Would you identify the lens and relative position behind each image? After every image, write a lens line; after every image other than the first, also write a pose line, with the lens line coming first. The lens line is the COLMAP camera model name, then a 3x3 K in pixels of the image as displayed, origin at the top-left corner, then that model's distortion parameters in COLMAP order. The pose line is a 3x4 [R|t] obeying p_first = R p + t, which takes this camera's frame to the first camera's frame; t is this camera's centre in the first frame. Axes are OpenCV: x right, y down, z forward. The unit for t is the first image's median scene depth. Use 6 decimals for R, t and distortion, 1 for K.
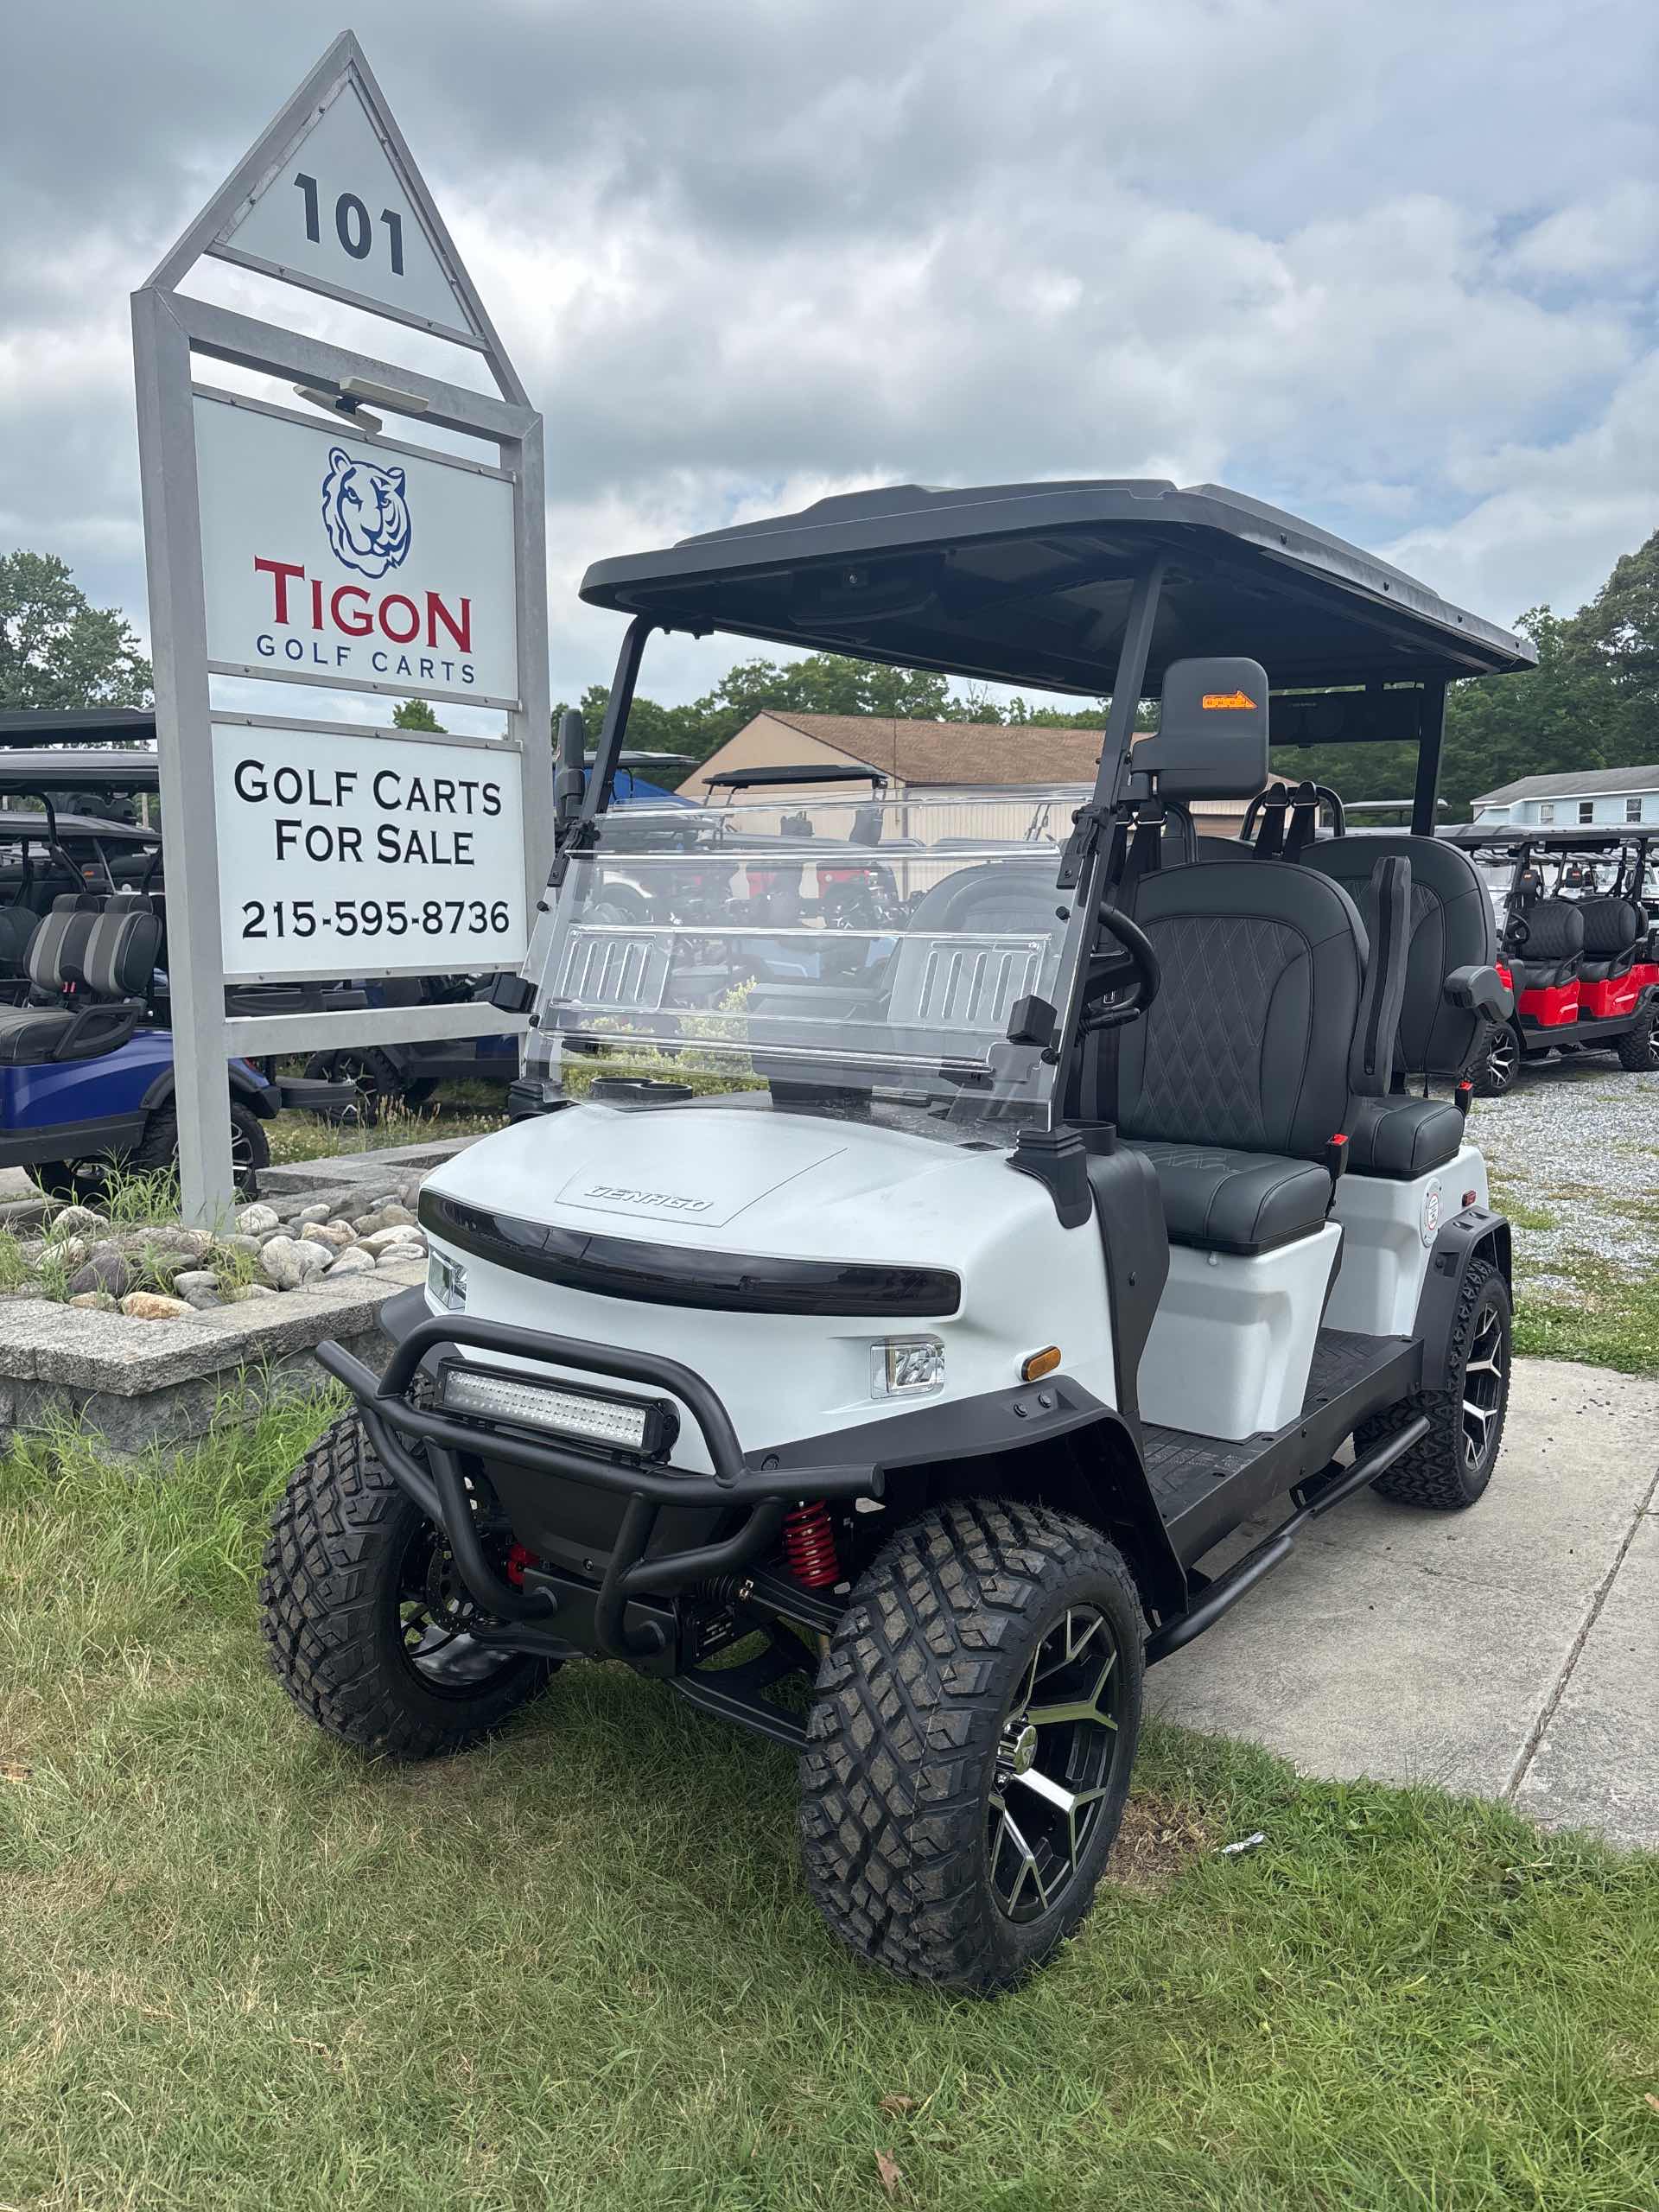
lens RADIAL K [[1626.8, 0, 835.3], [0, 1626.8, 1114.1], [0, 0, 1]] dist [-0.058203, 0.125741]
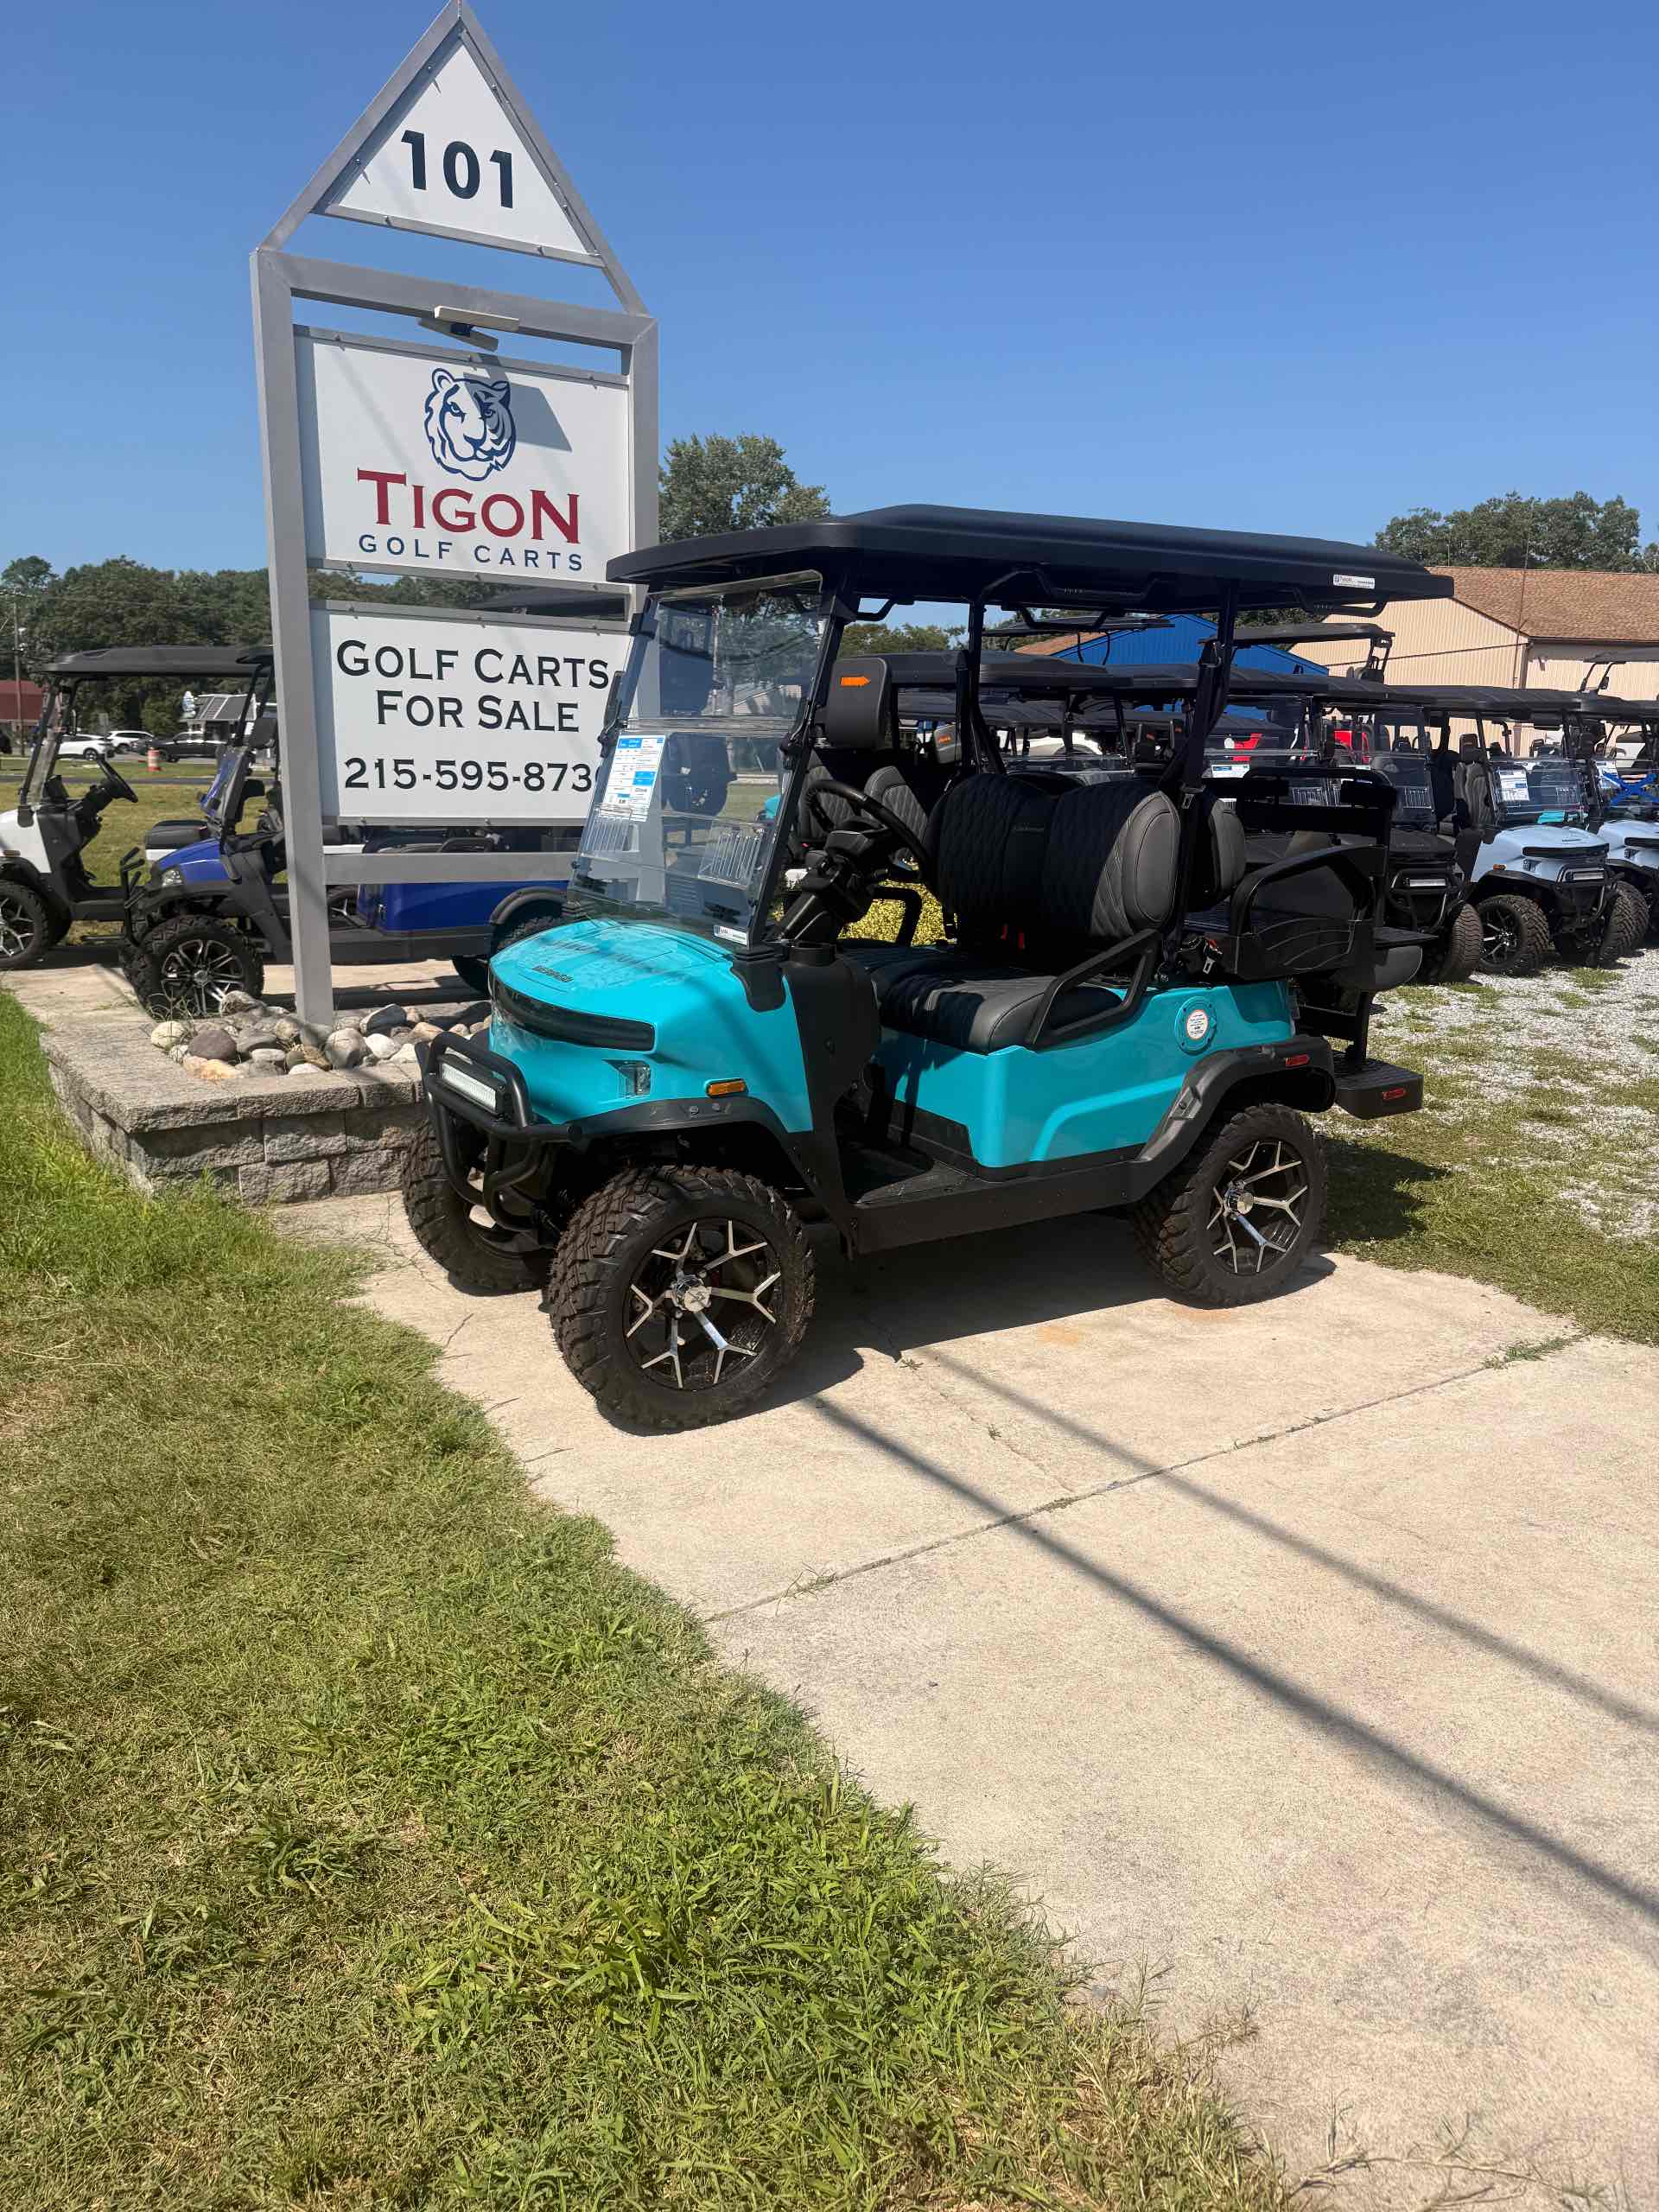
lens RADIAL K [[1534.5, 0, 873.2], [0, 1534.5, 1109.1], [0, 0, 1]] dist [0.047361, -0.067313]
pose [[0.929899, 0.106604, -0.352028, 0.426068], [-0.073449, 0.991621, 0.106272, -0.018863], [0.360407, -0.072966, 0.929937, 0.024642]]
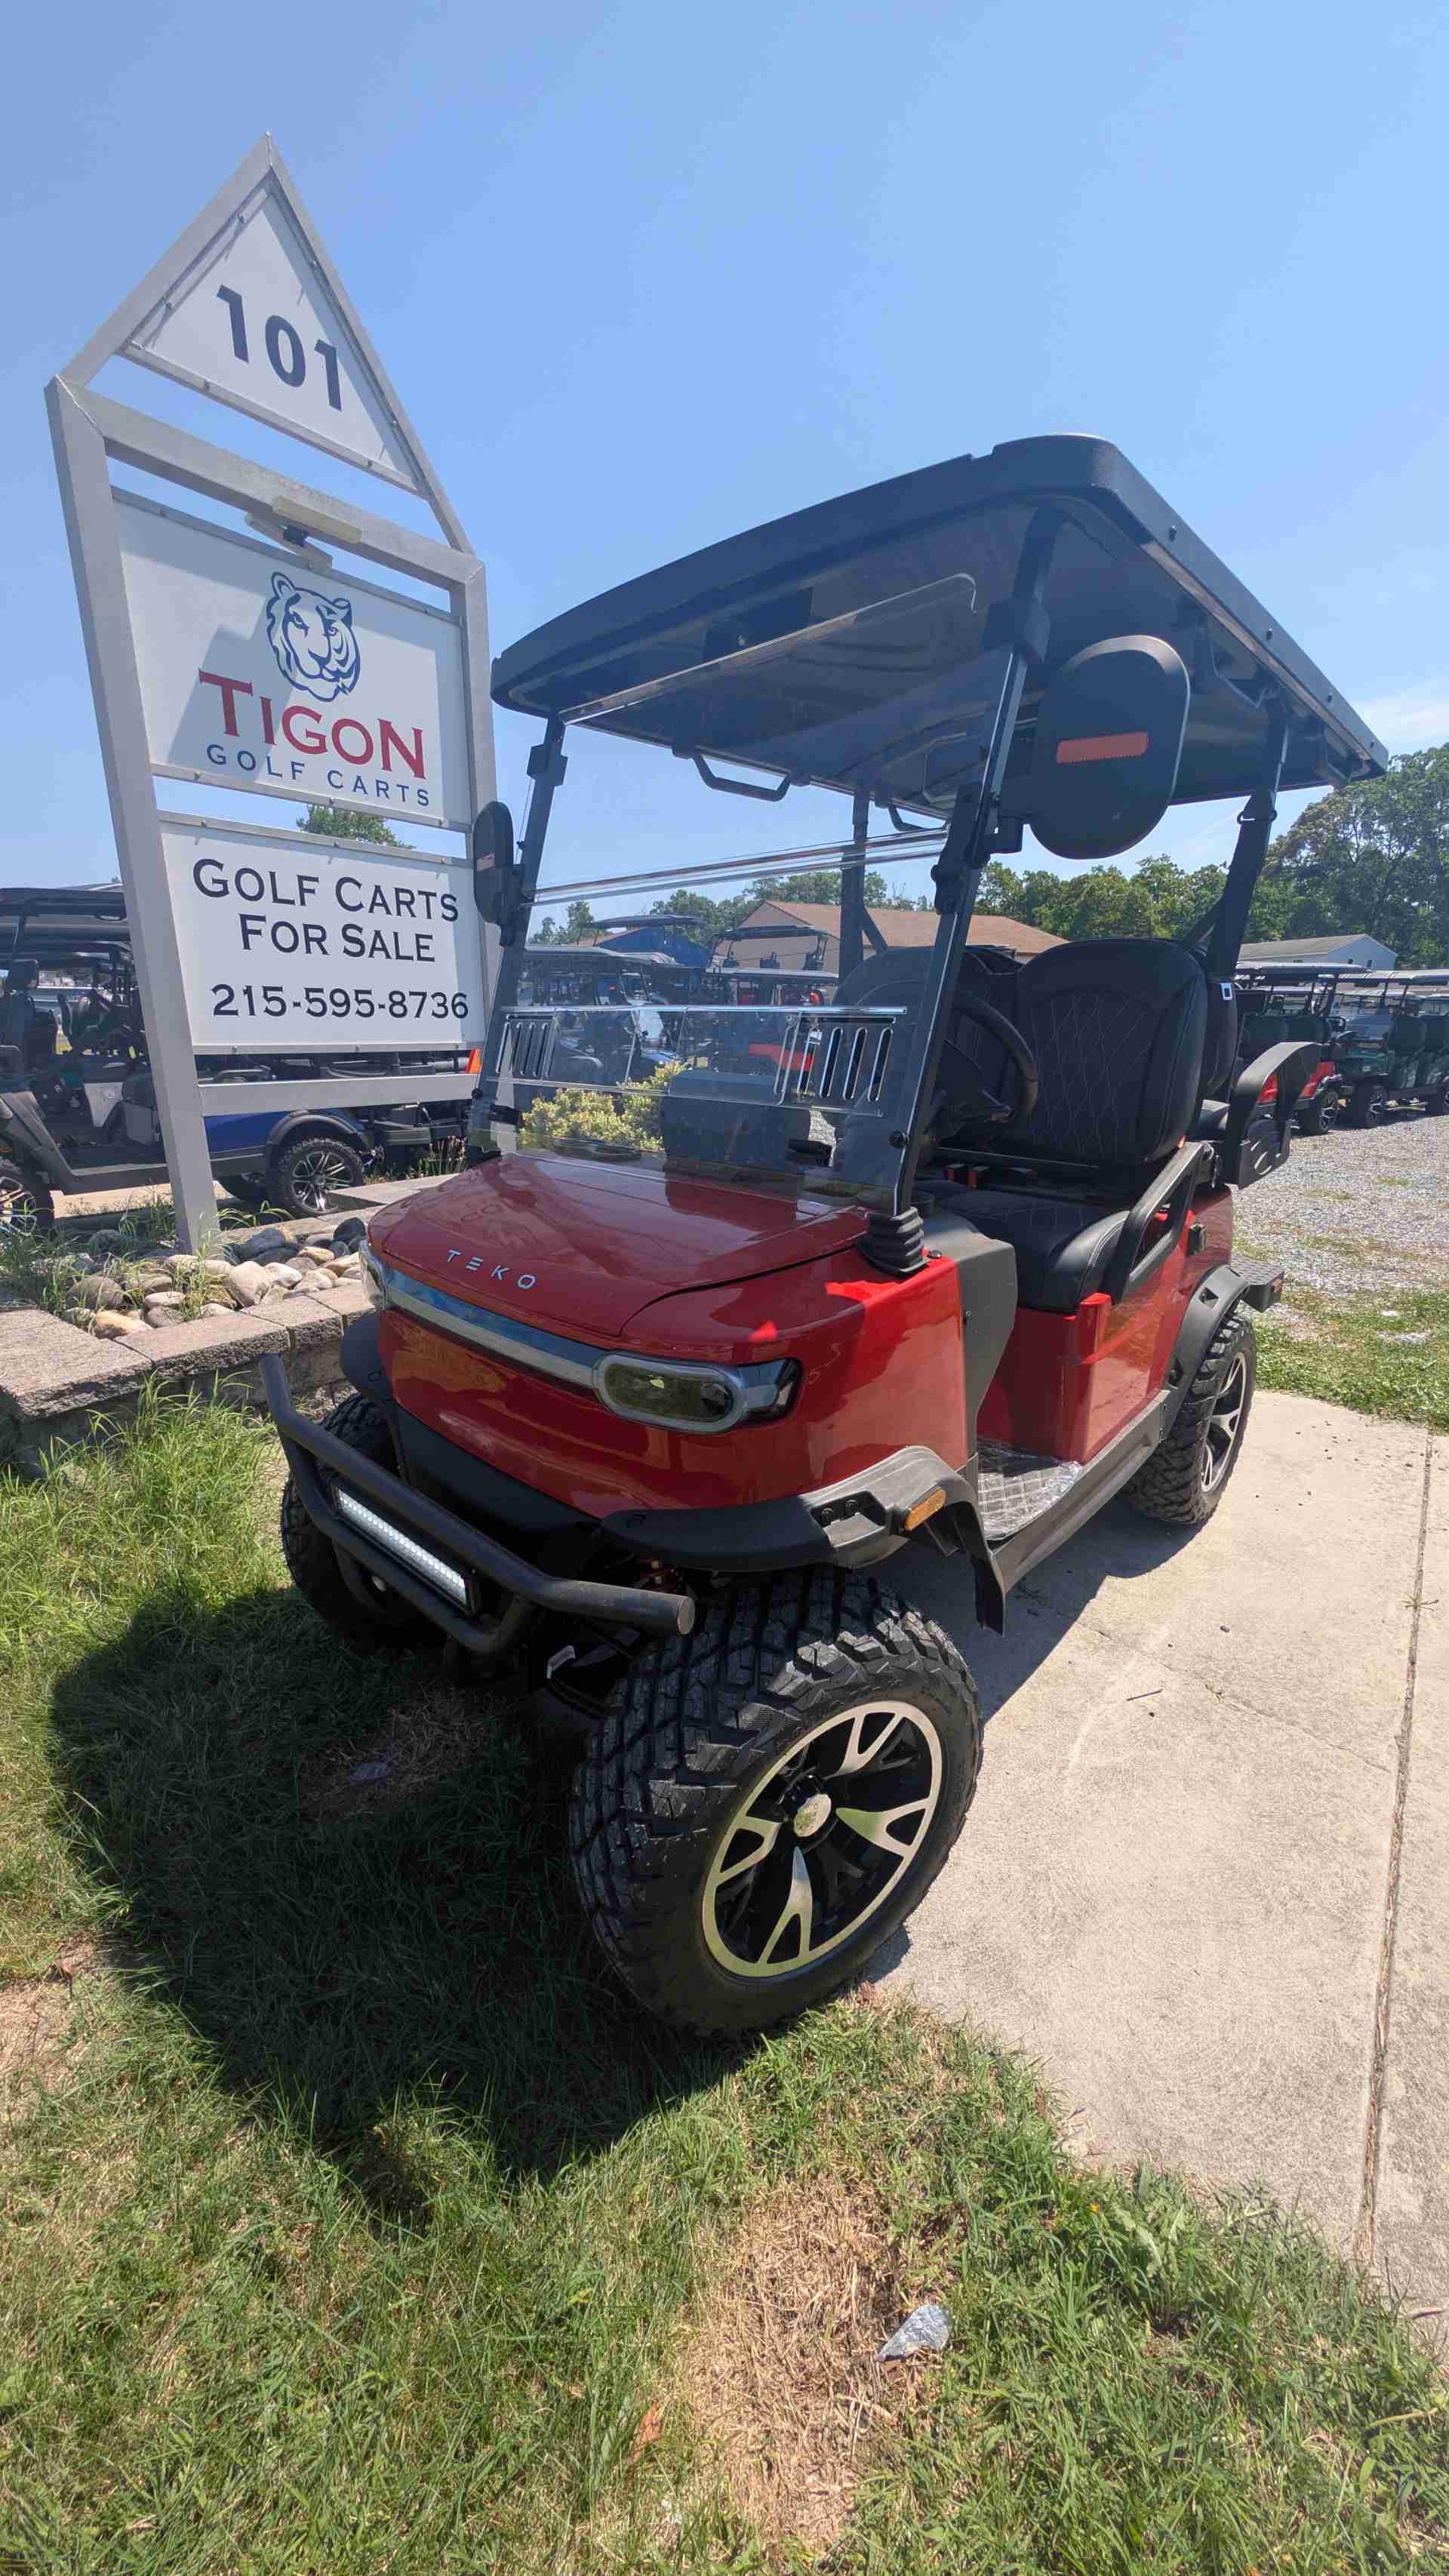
lens RADIAL K [[896.8, 0, 725.0], [0, 896.8, 1280.7], [0, 0, 1]] dist [-0.000310, 0.000095]
pose [[0.995905, 0.038995, -0.081567, 0.072991], [-0.025961, 0.987550, 0.155152, -0.025044], [0.086602, -0.152399, 0.984518, 0.319881]]
